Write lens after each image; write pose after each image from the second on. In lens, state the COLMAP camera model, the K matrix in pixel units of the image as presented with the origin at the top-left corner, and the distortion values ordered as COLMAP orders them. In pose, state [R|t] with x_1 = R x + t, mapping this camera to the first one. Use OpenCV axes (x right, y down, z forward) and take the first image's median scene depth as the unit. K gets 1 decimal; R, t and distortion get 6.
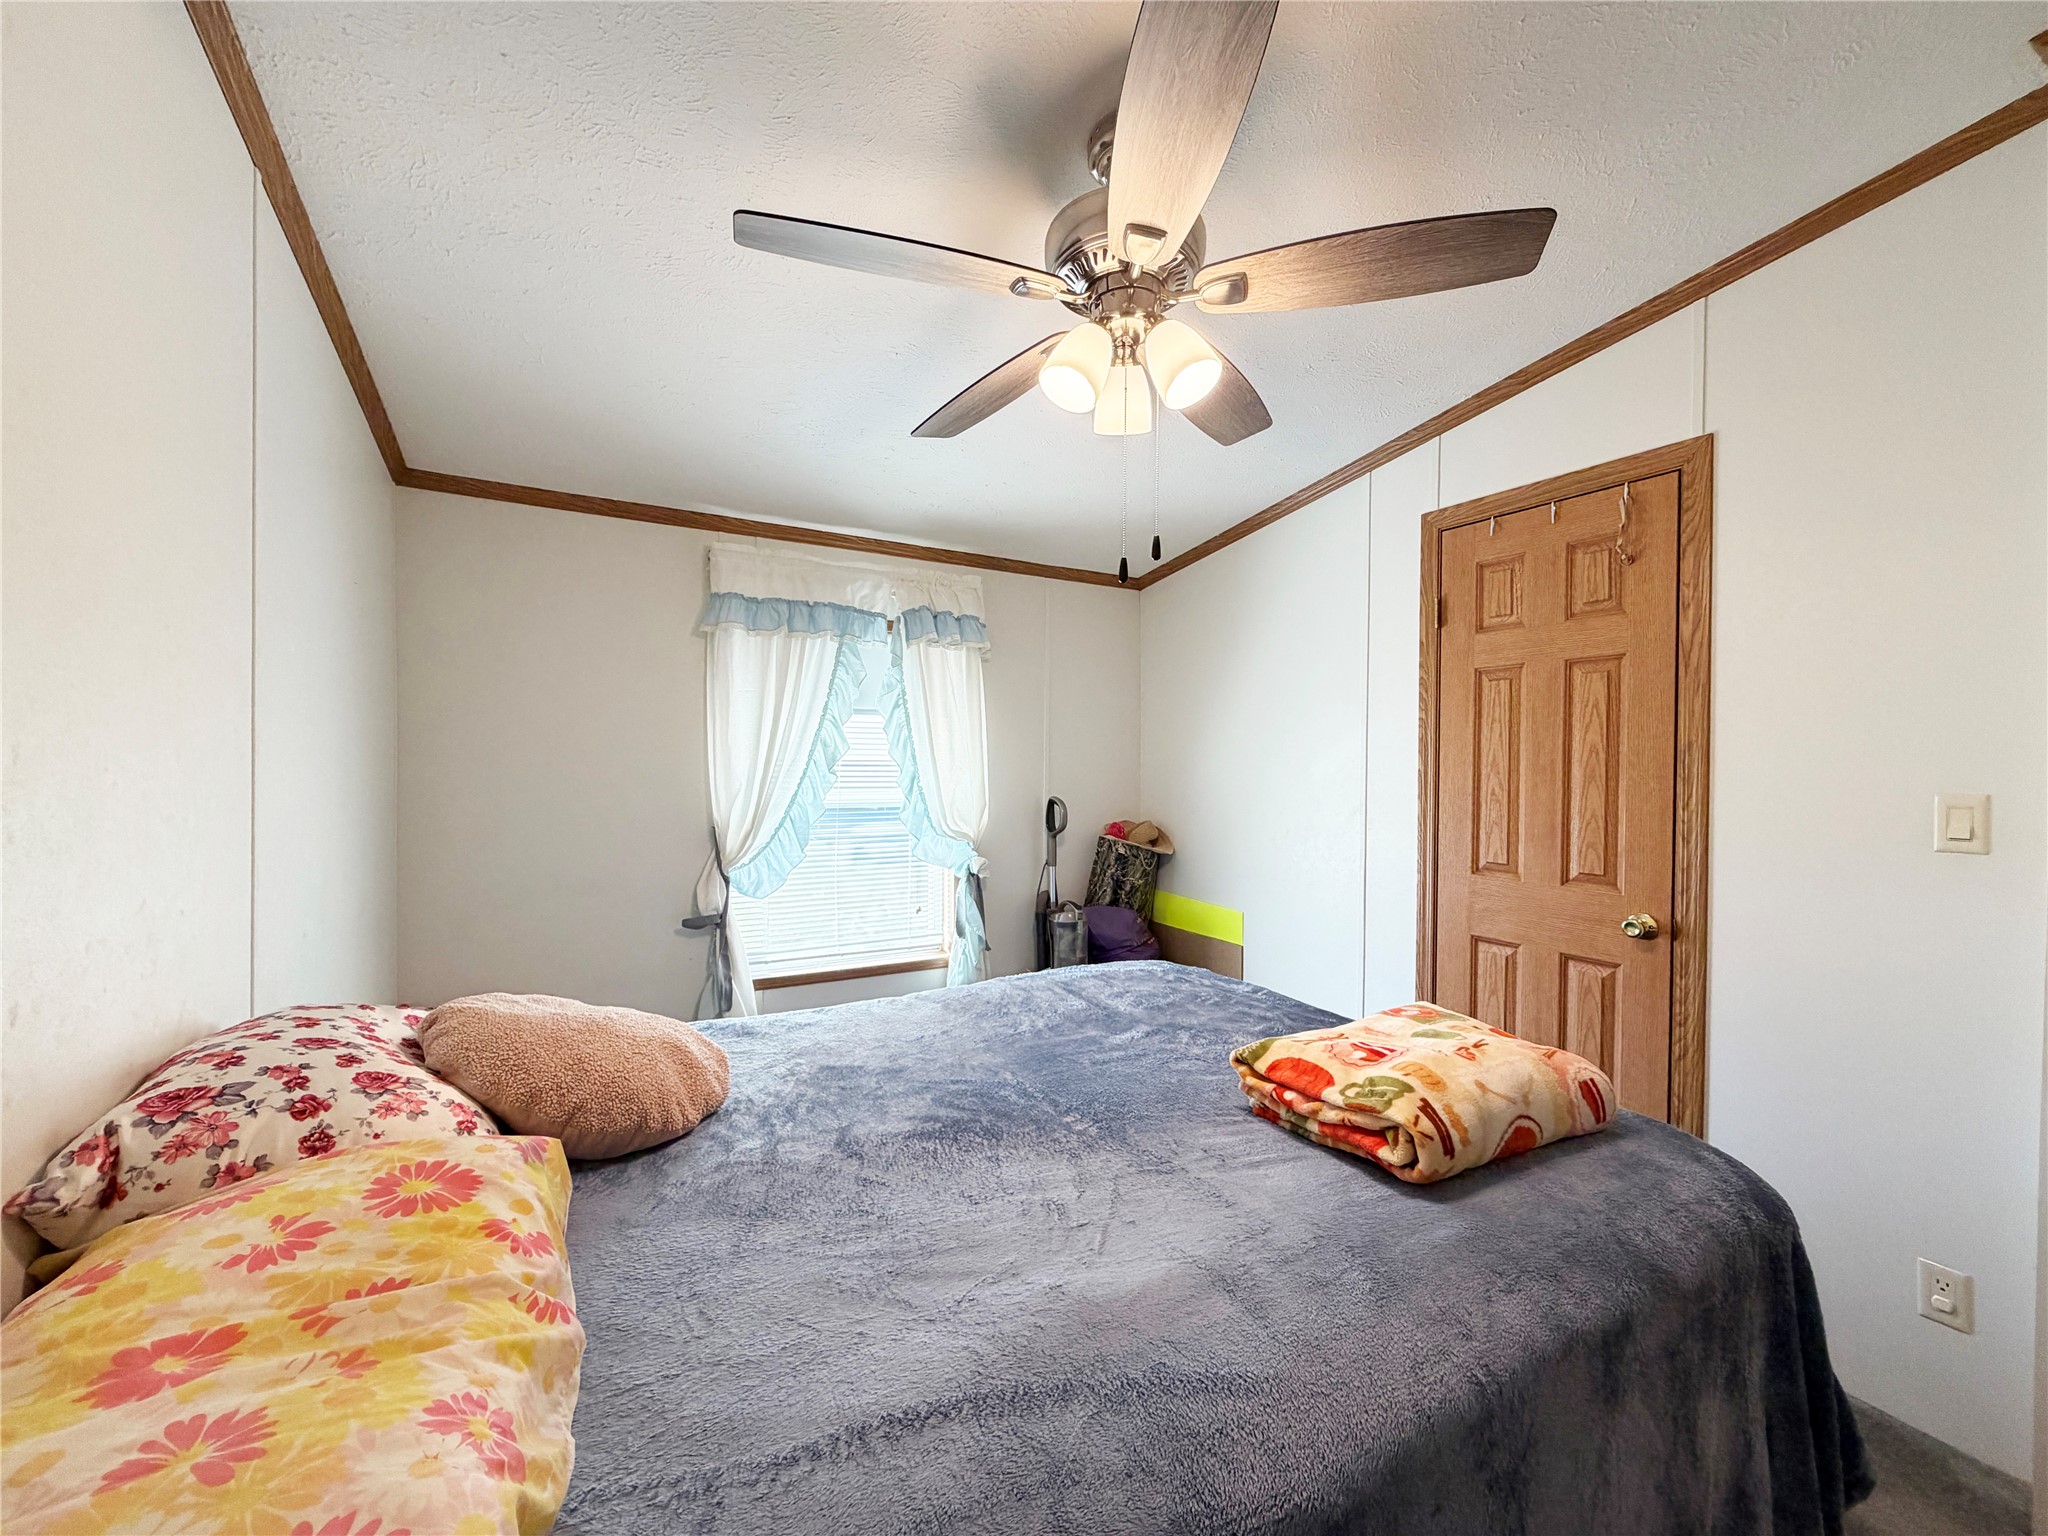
lens RADIAL K [[815.8, 0, 1021.9], [0, 815.8, 769.8], [0, 0, 1]] dist [-0.000381, 0.000073]
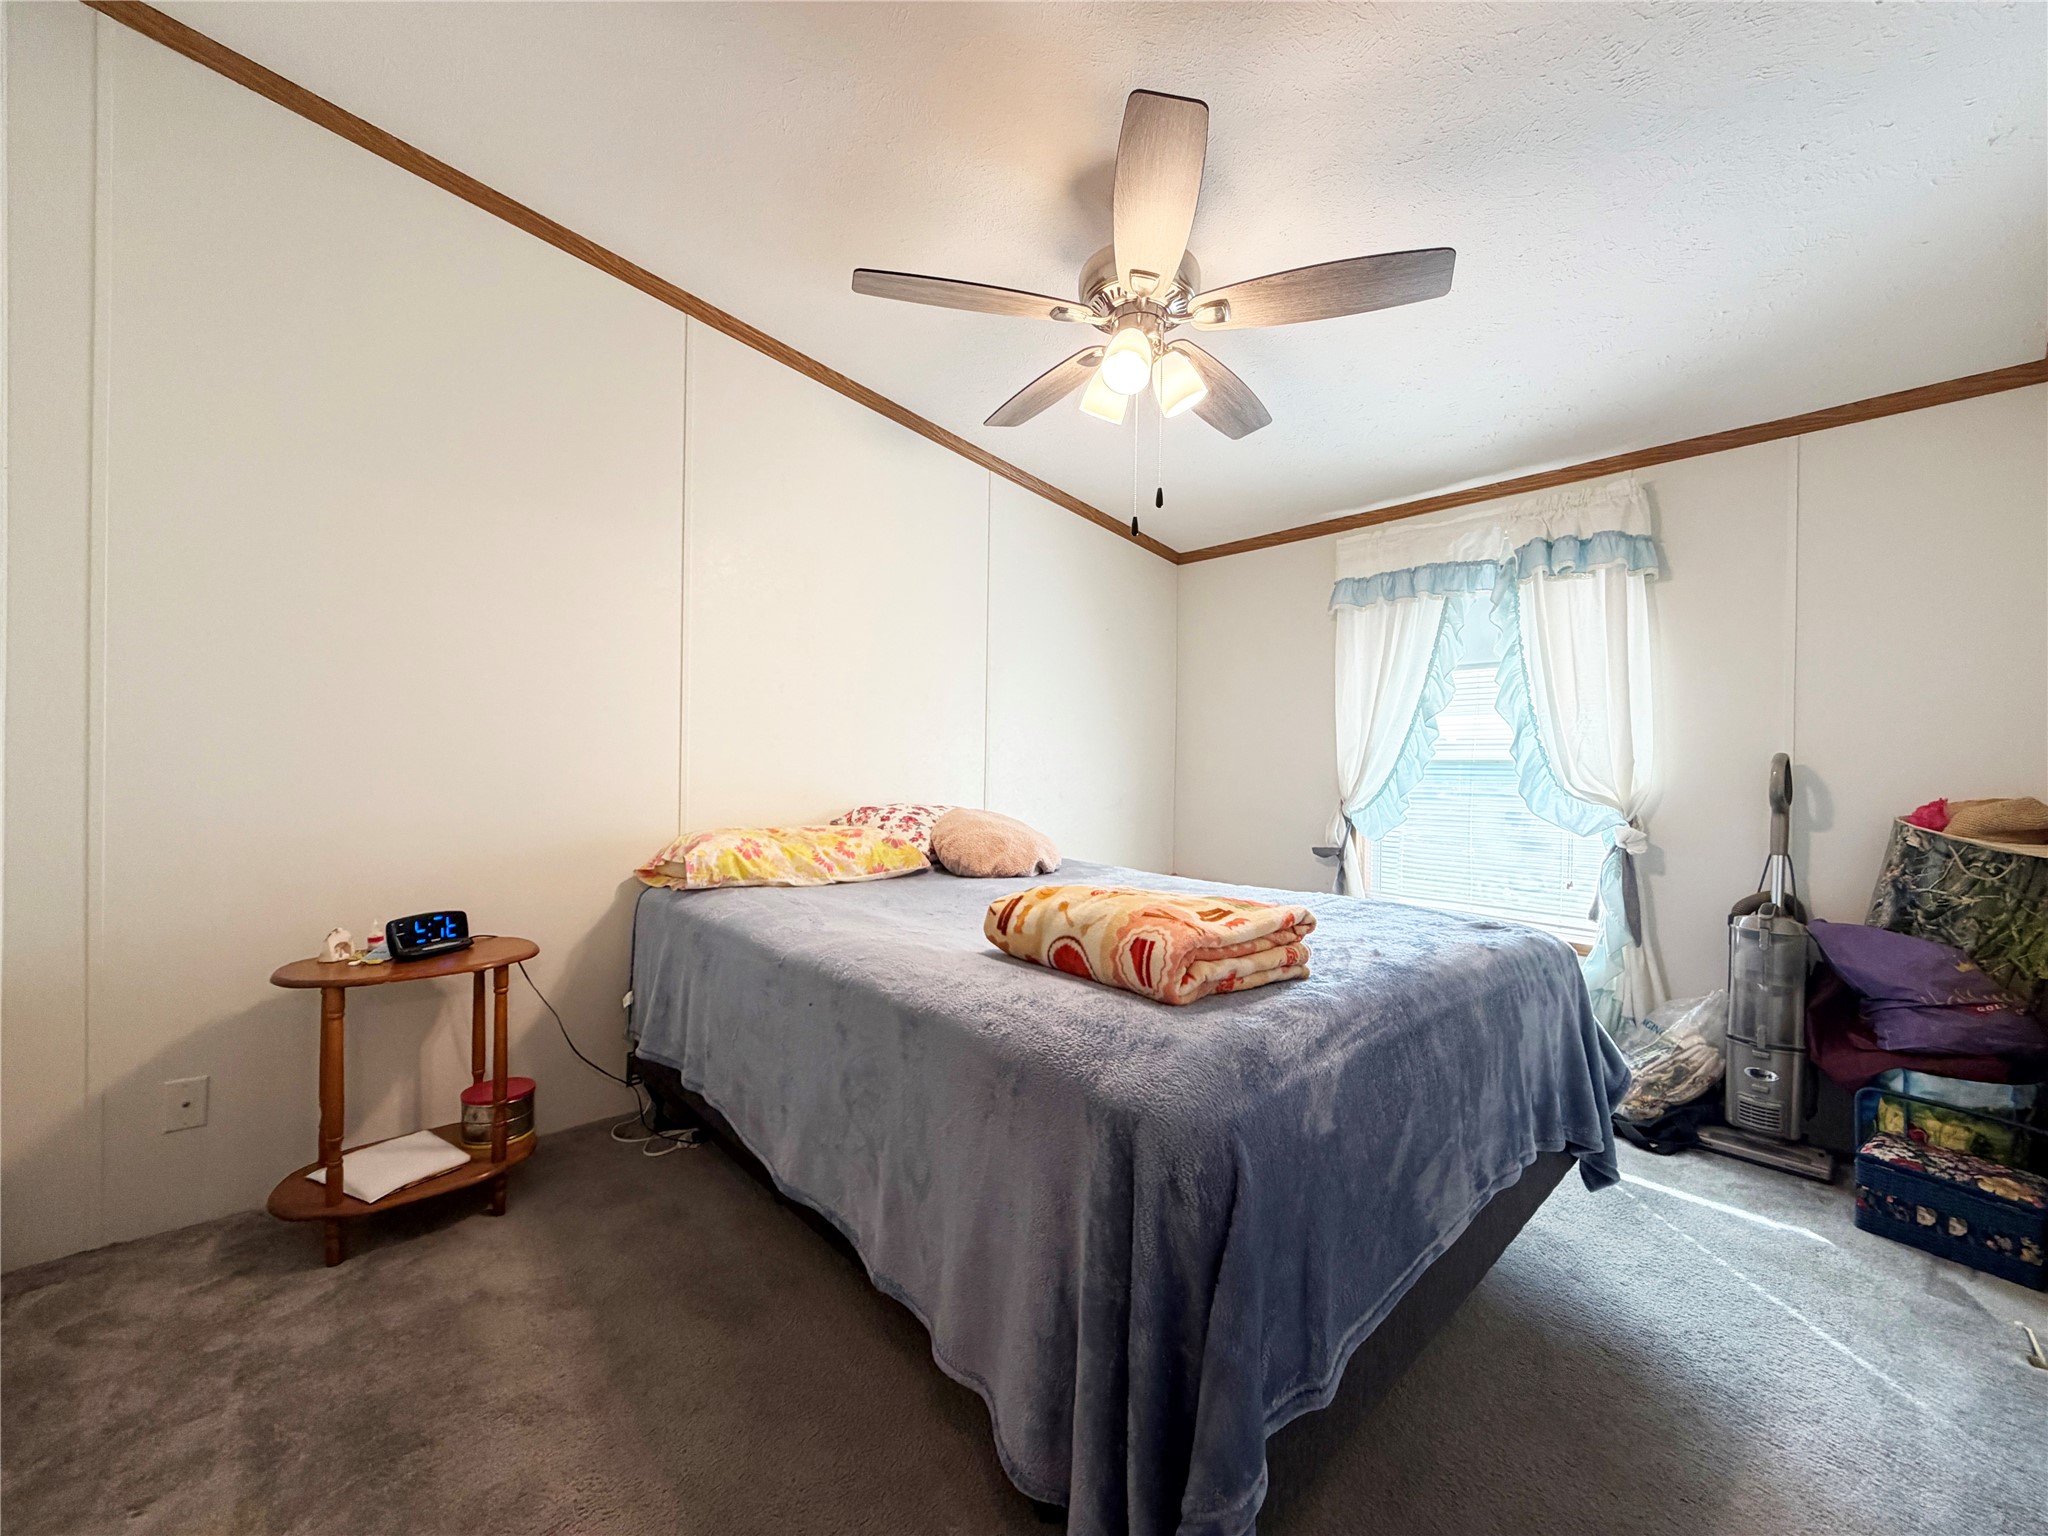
lens RADIAL K [[815.8, 0, 1021.9], [0, 815.8, 769.8], [0, 0, 1]] dist [-0.000381, 0.000073]
pose [[0.209678, -0.004117, -0.977762, 0.662947], [-0.026404, 0.999603, -0.009871, 0.081333], [0.977414, 0.027886, 0.209486, 0.271474]]
